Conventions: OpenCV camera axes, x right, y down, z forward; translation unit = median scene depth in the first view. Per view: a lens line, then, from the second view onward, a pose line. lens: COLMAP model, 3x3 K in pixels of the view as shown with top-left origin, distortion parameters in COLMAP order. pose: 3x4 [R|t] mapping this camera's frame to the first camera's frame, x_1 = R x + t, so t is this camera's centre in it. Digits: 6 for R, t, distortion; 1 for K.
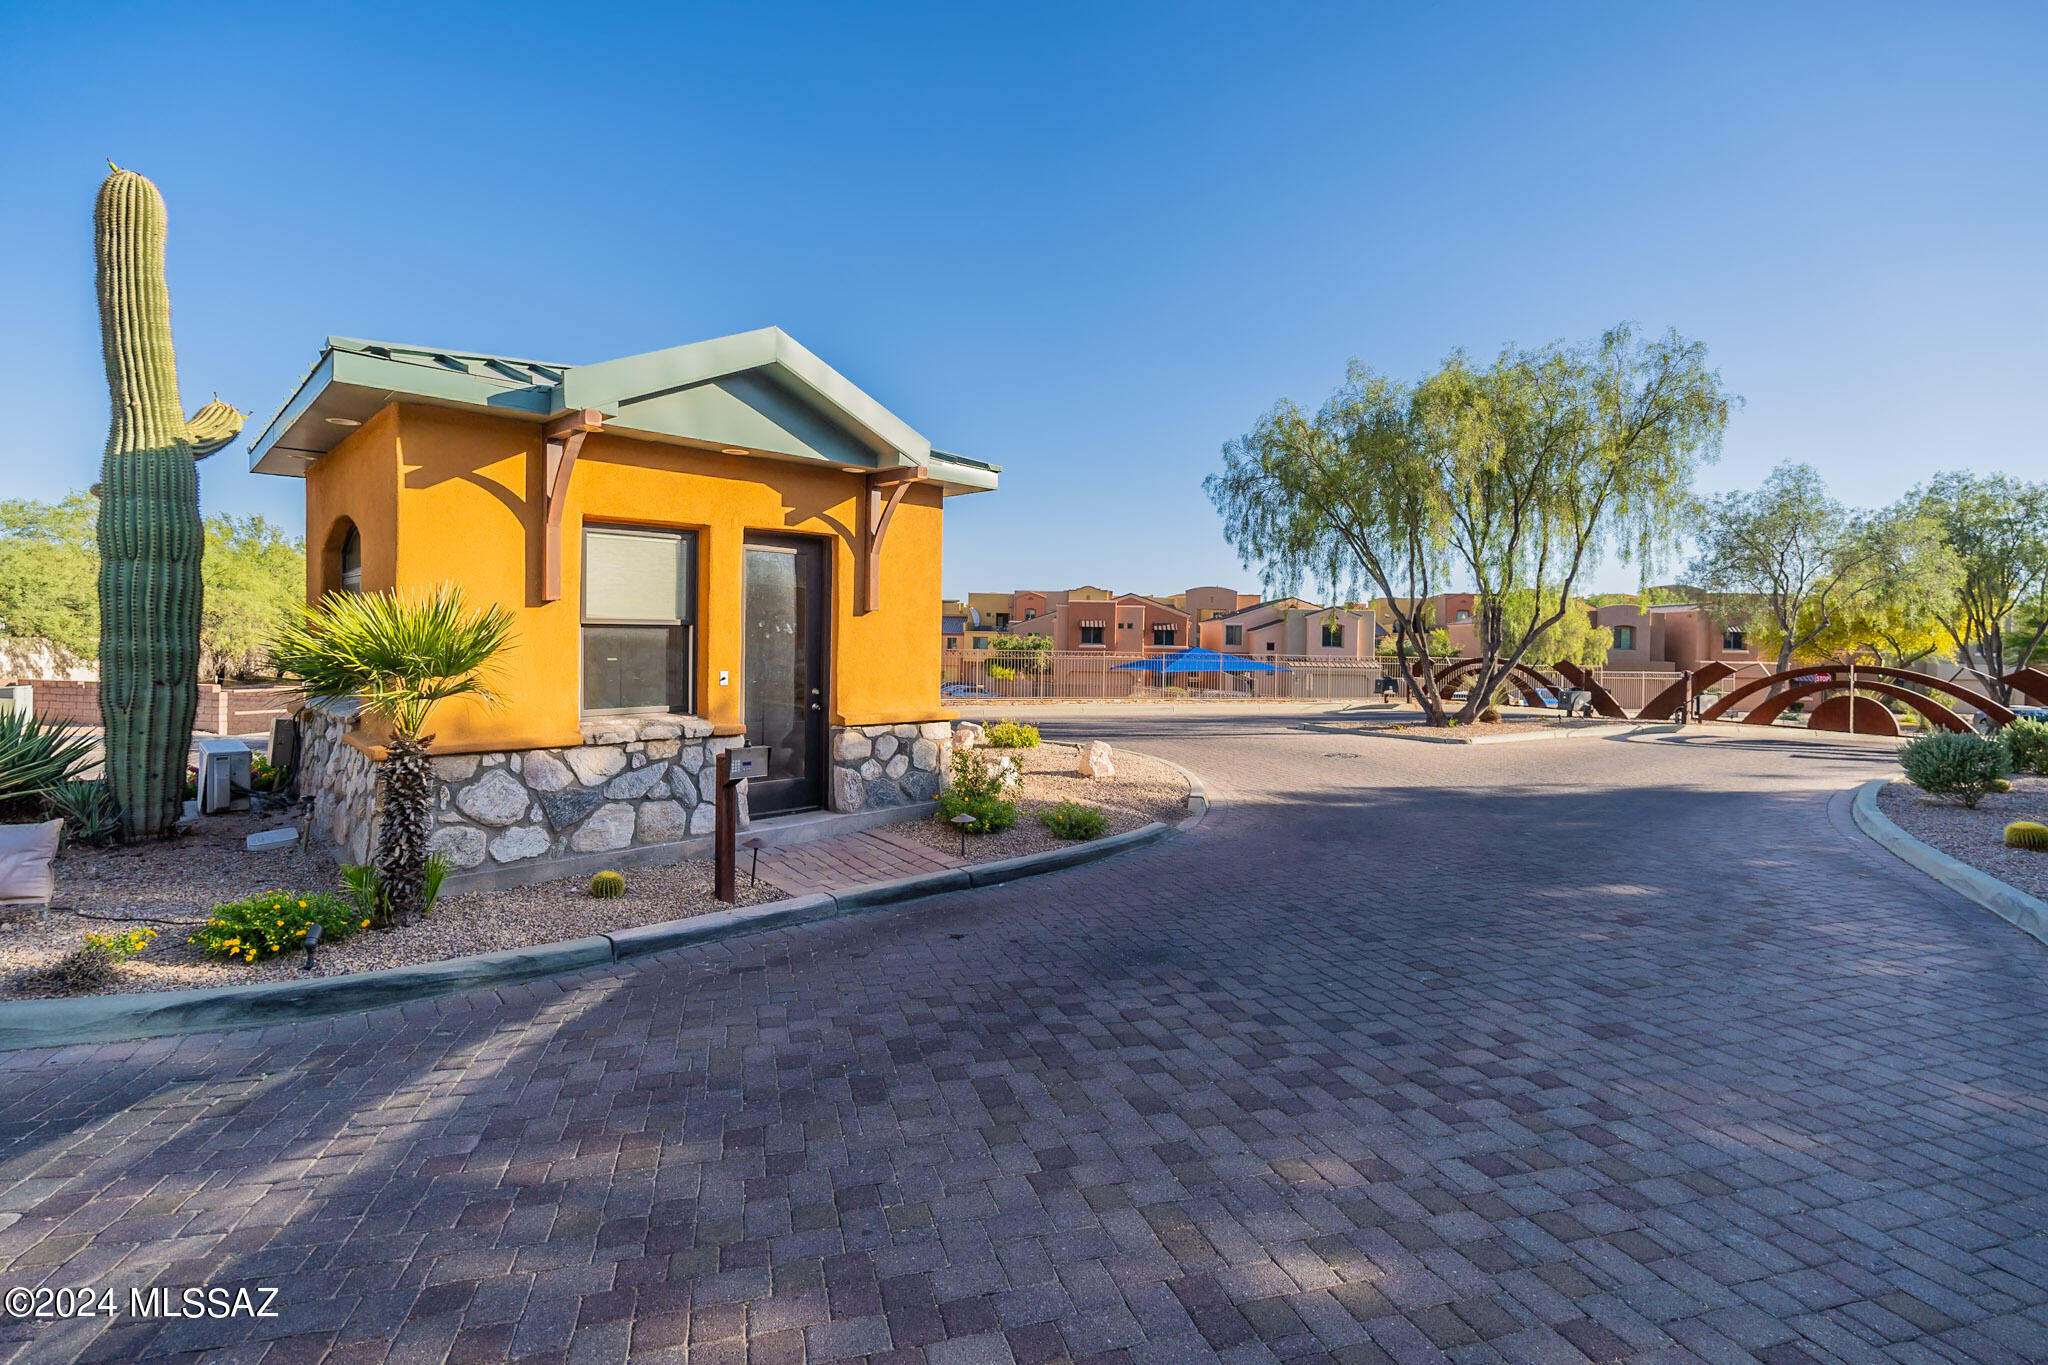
lens RADIAL K [[942.7, 0, 1023.3], [0, 942.7, 685.0], [0, 0, 1]] dist [-0.000598, 0.000434]
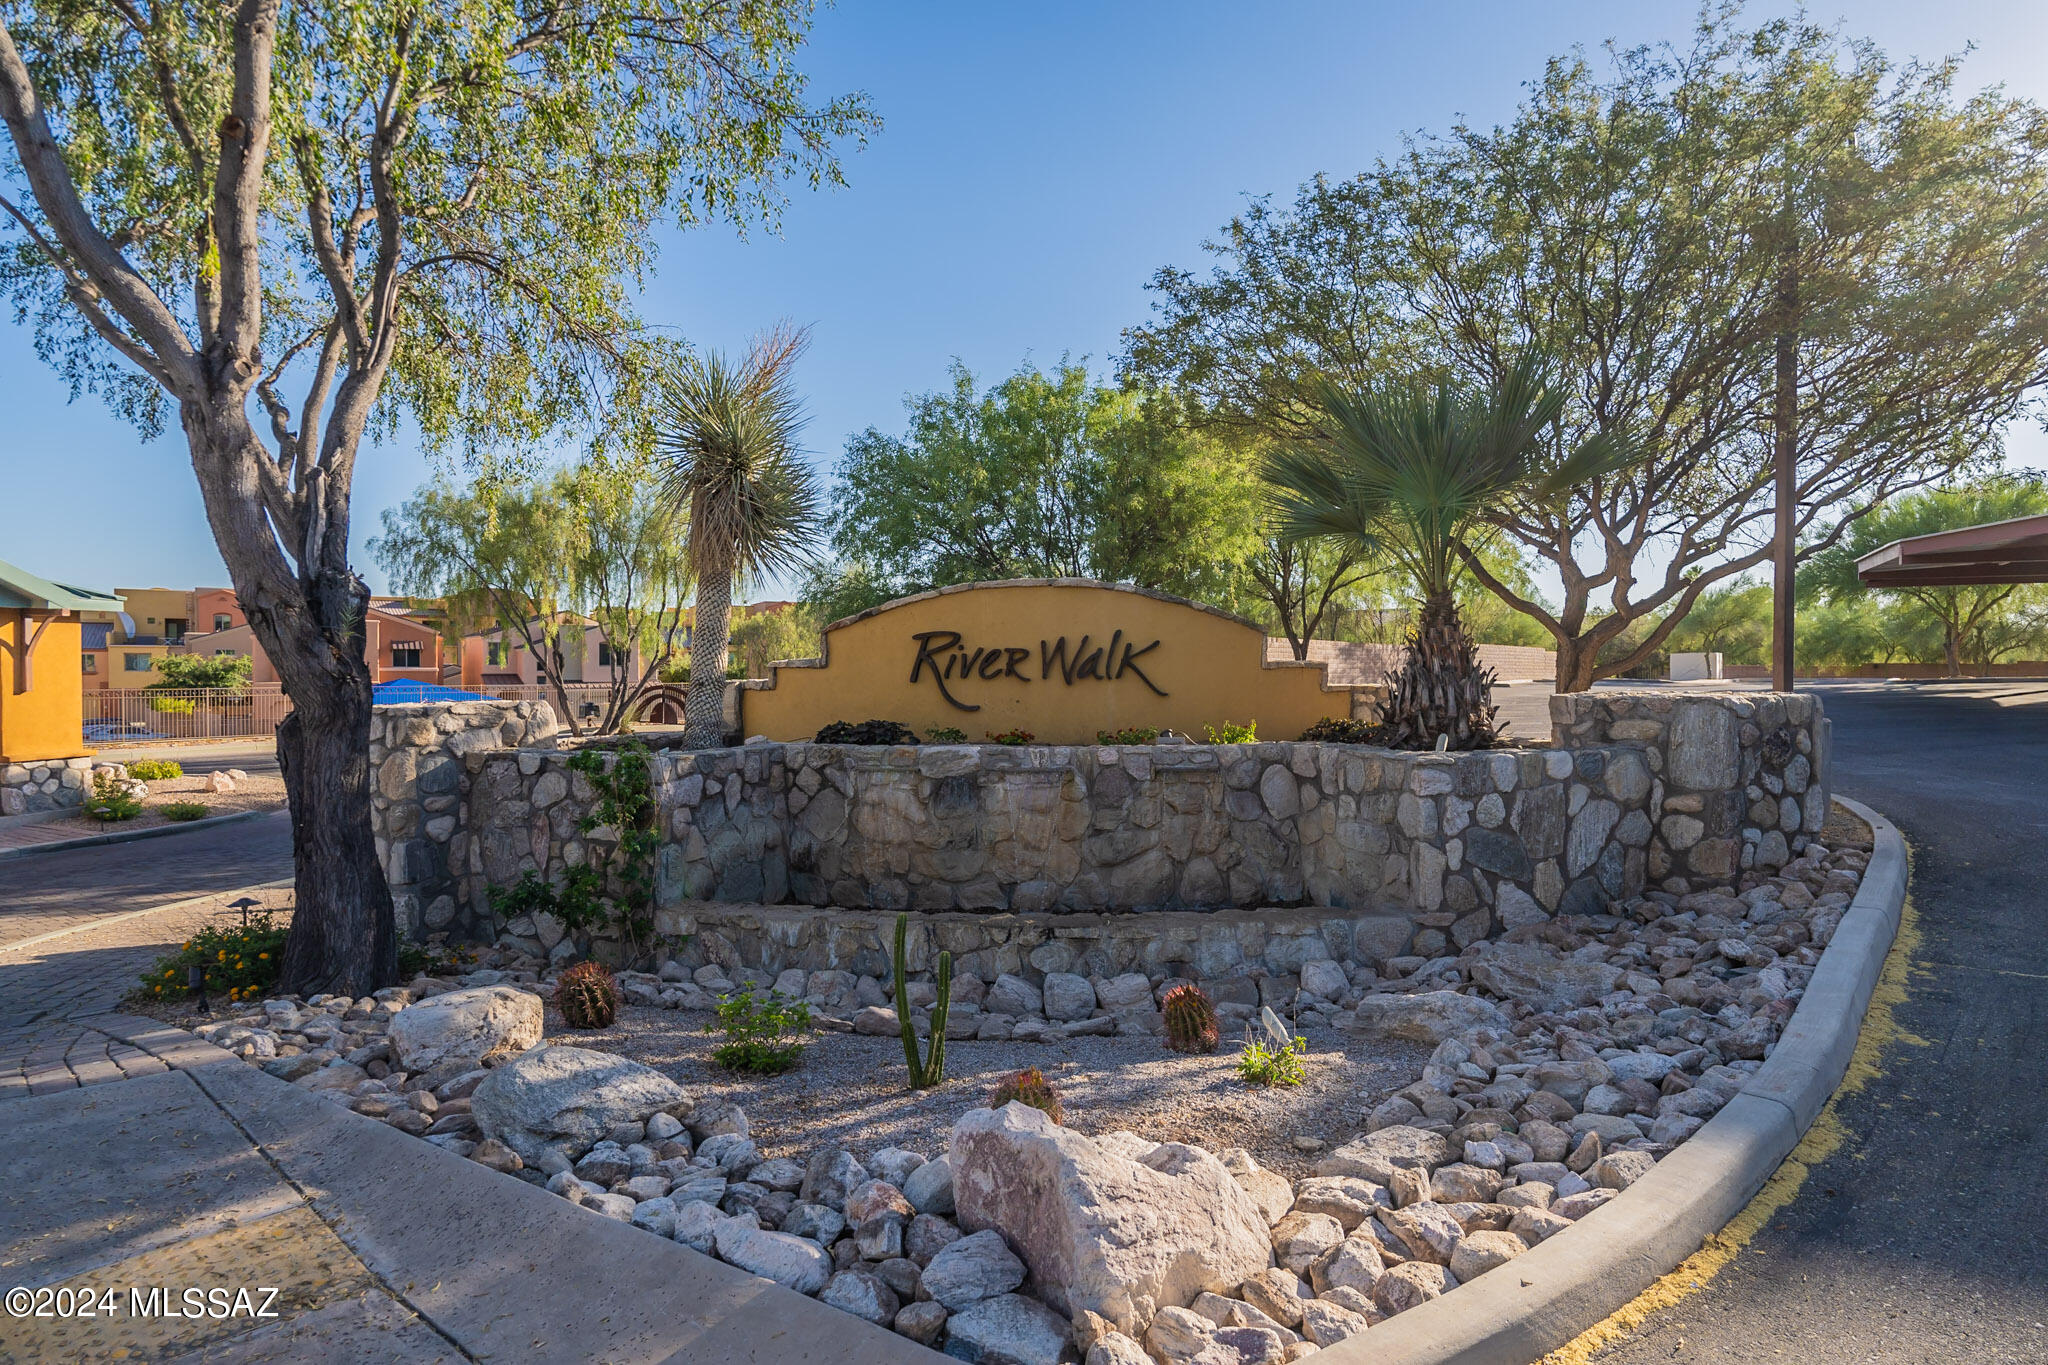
lens RADIAL K [[1203.2, 0, 1026.7], [0, 1203.2, 687.9], [0, 0, 1]] dist [0.005056, 0.000801]
pose [[0.832769, -0.023839, 0.553106, 0.097053], [0.031008, 0.999513, -0.003607, -0.018584], [-0.552751, 0.020154, 0.833103, -1.341666]]
